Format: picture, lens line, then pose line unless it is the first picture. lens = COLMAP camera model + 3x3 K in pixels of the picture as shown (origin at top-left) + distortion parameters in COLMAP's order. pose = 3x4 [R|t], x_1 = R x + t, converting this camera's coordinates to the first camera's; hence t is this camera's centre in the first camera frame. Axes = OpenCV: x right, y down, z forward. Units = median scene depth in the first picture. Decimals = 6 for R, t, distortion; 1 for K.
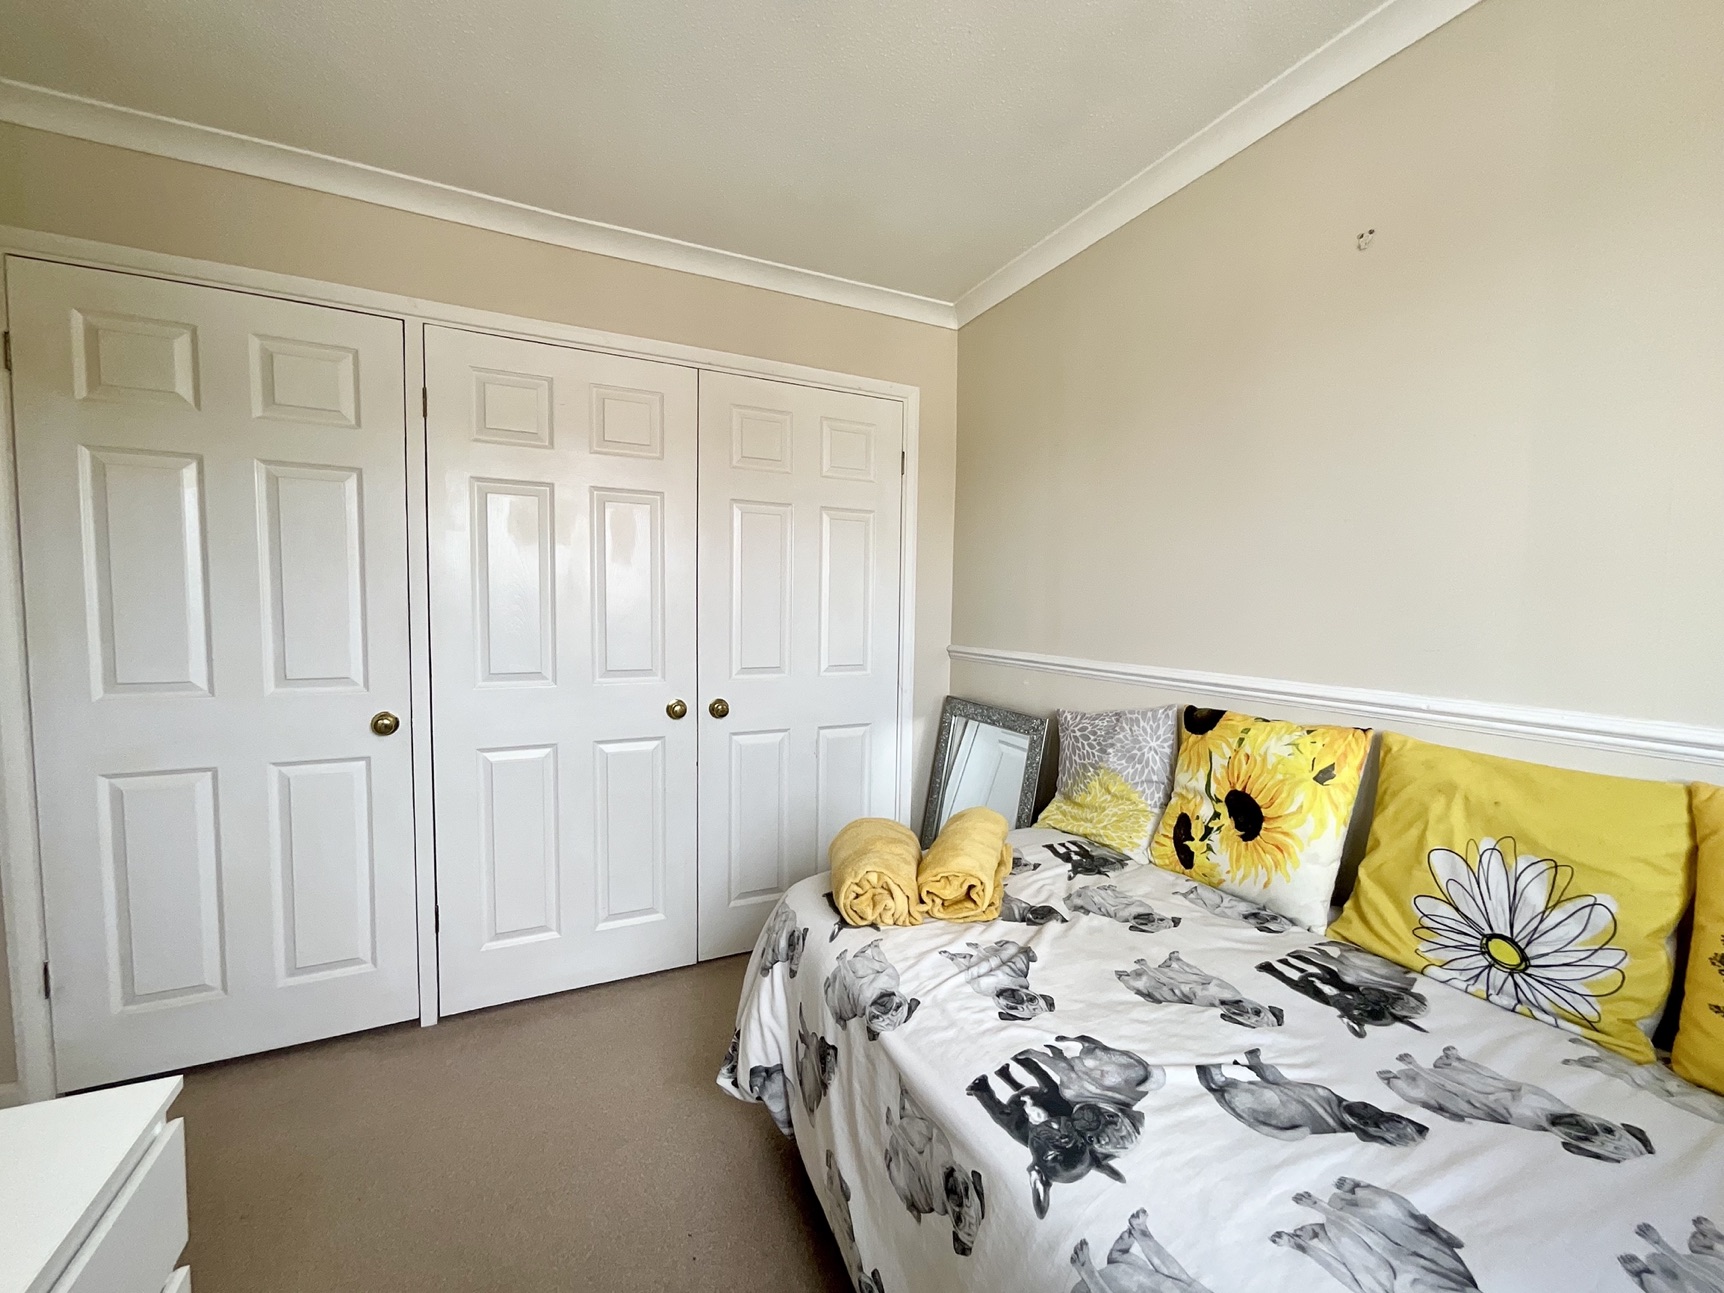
lens RADIAL K [[702.8, 0, 862.0], [0, 702.8, 646.5], [0, 0, 1]] dist [0.001196, 0.000613]
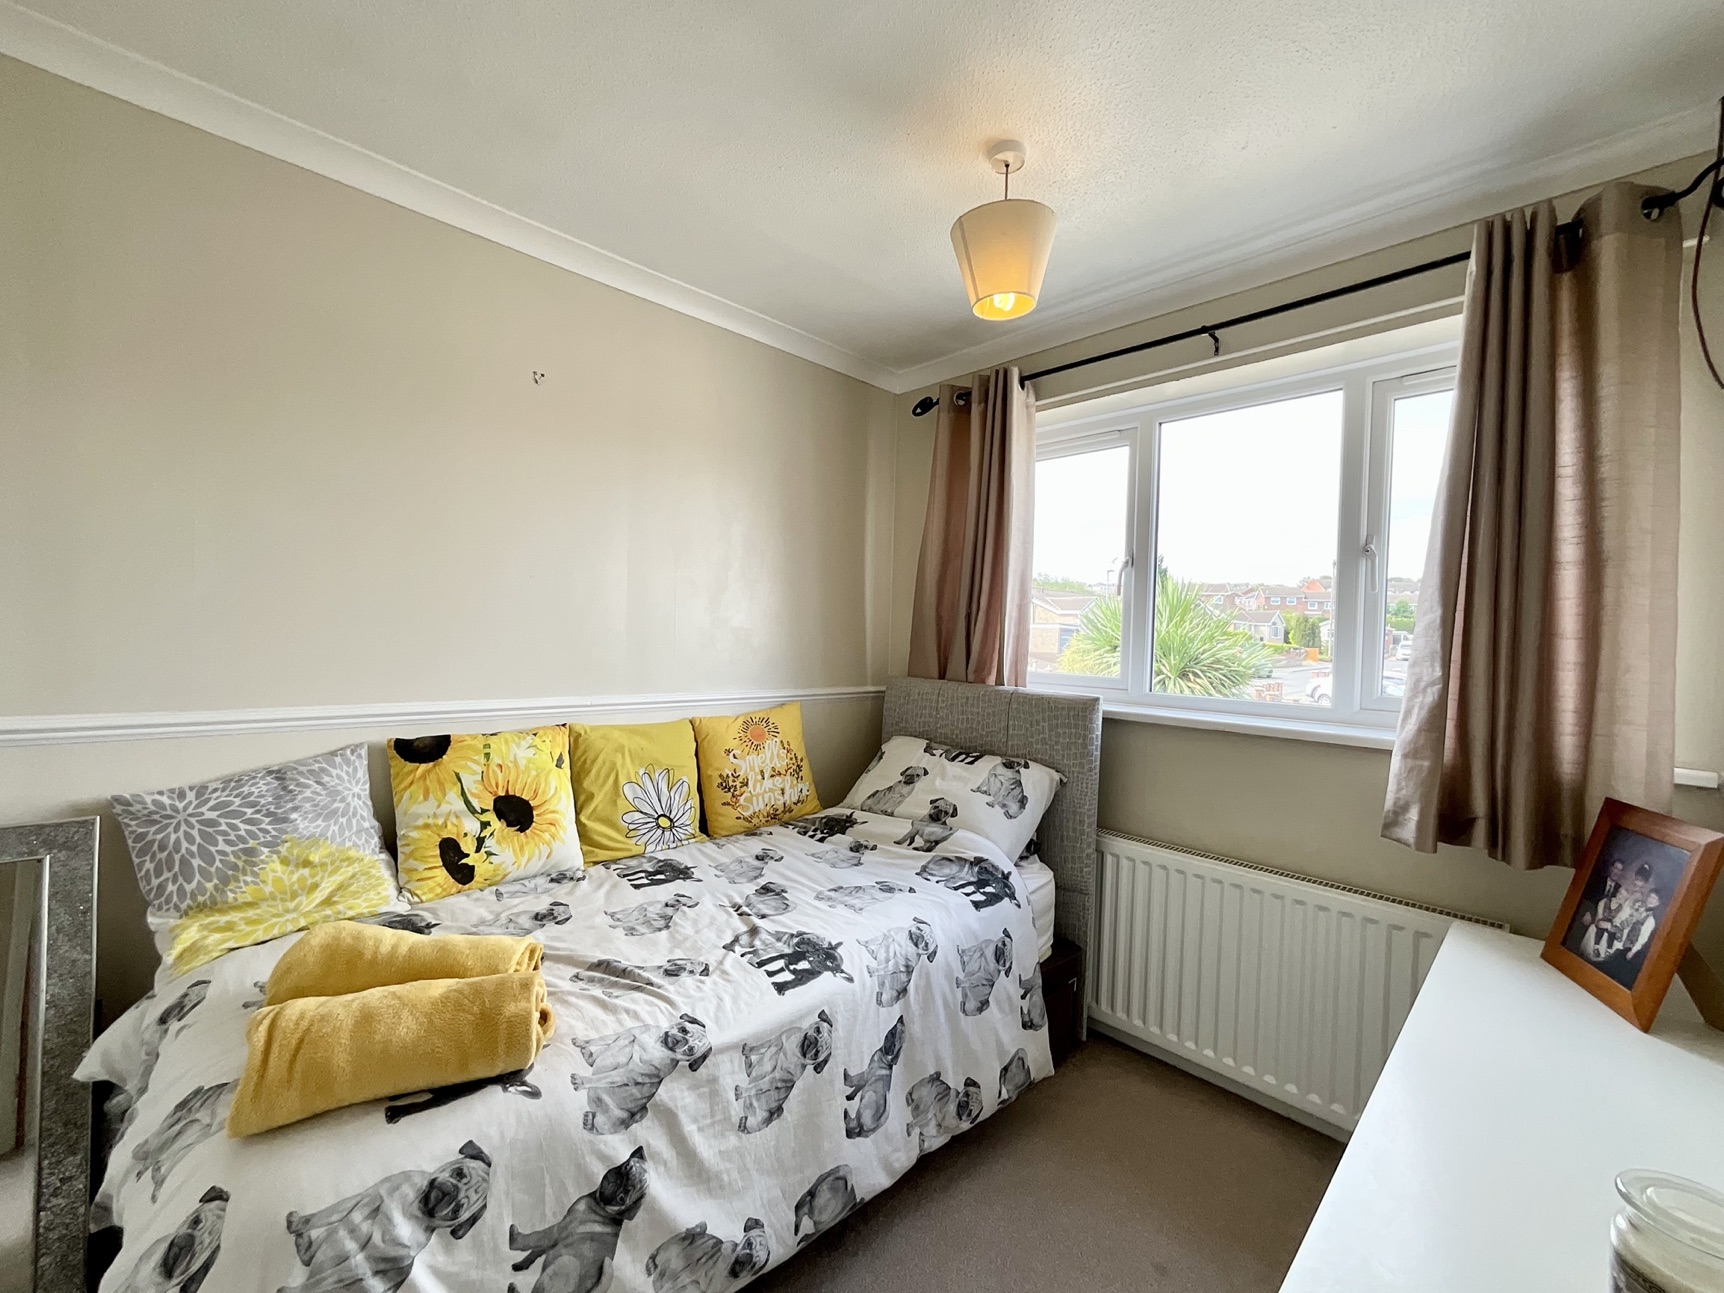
lens RADIAL K [[702.8, 0, 862.0], [0, 702.8, 646.5], [0, 0, 1]] dist [0.001196, 0.000613]
pose [[-0.321257, -0.040501, 0.946126, -0.949968], [0.017542, 0.998659, 0.048706, -0.115597], [-0.946830, 0.032244, -0.320116, 0.979017]]
